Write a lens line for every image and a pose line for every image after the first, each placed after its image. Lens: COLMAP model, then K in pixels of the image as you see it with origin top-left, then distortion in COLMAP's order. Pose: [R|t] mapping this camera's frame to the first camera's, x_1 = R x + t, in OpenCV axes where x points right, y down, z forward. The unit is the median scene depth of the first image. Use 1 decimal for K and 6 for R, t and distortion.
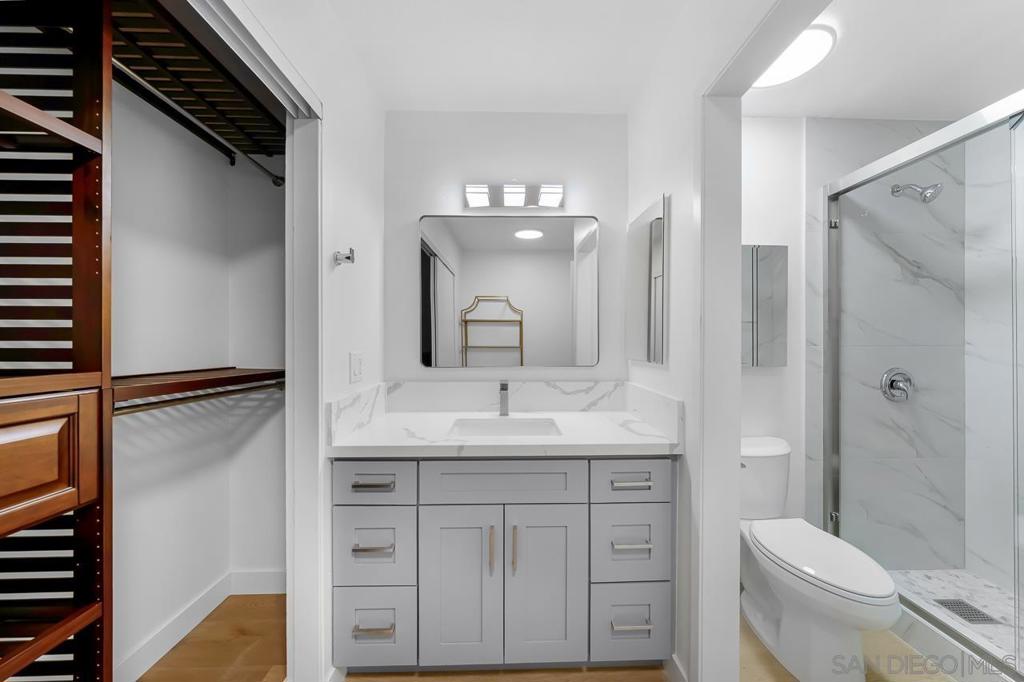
lens RADIAL K [[359.9, 0, 519.0], [0, 359.9, 341.7], [0, 0, 1]] dist [-0.010060, 0.002728]
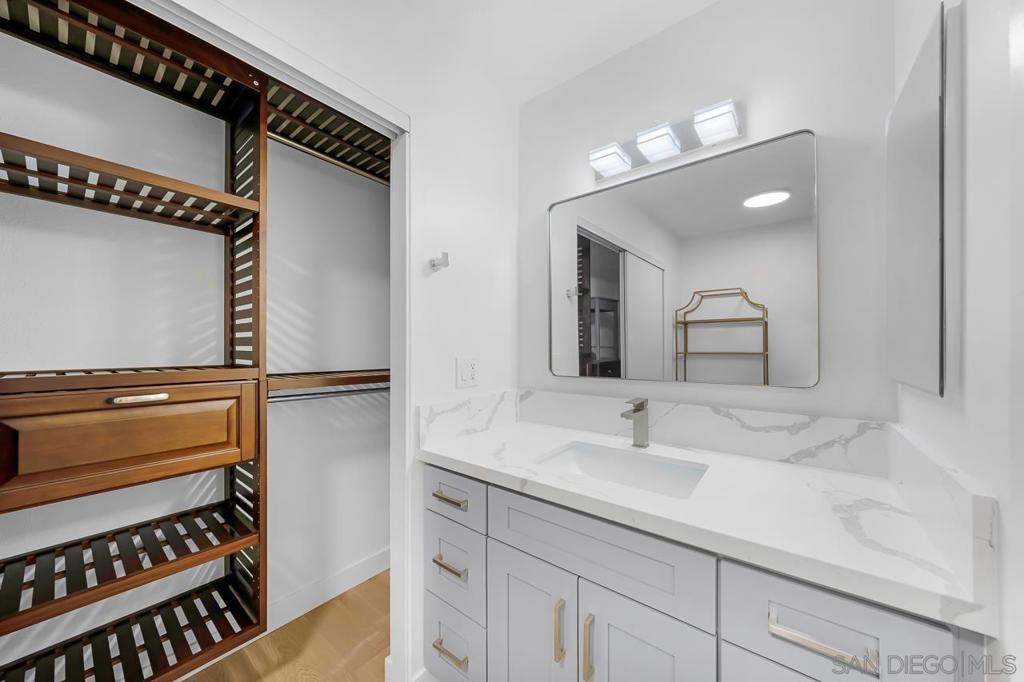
lens RADIAL K [[354.1, 0, 511.7], [0, 354.1, 347.0], [0, 0, 1]] dist [-0.005045, -0.000066]
pose [[0.764323, -0.001274, -0.644832, 0.297441], [0.000957, 0.999999, -0.000840, 0.002848], [0.644833, 0.000025, 0.764324, 0.373096]]
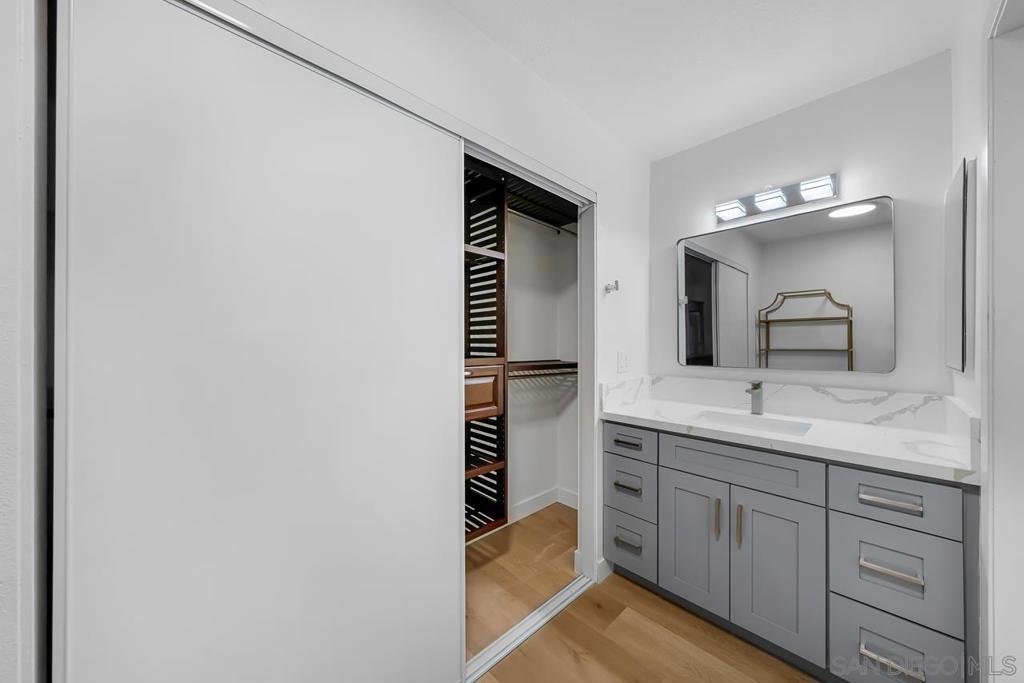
lens RADIAL K [[355.9, 0, 522.1], [0, 355.9, 343.9], [0, 0, 1]] dist [-0.000429, 0.000015]
pose [[0.683406, 0.000074, -0.730038, 0.330442], [-0.000253, 1.000000, -0.000136, 0.000043], [0.730038, 0.000278, 0.683406, -0.274912]]
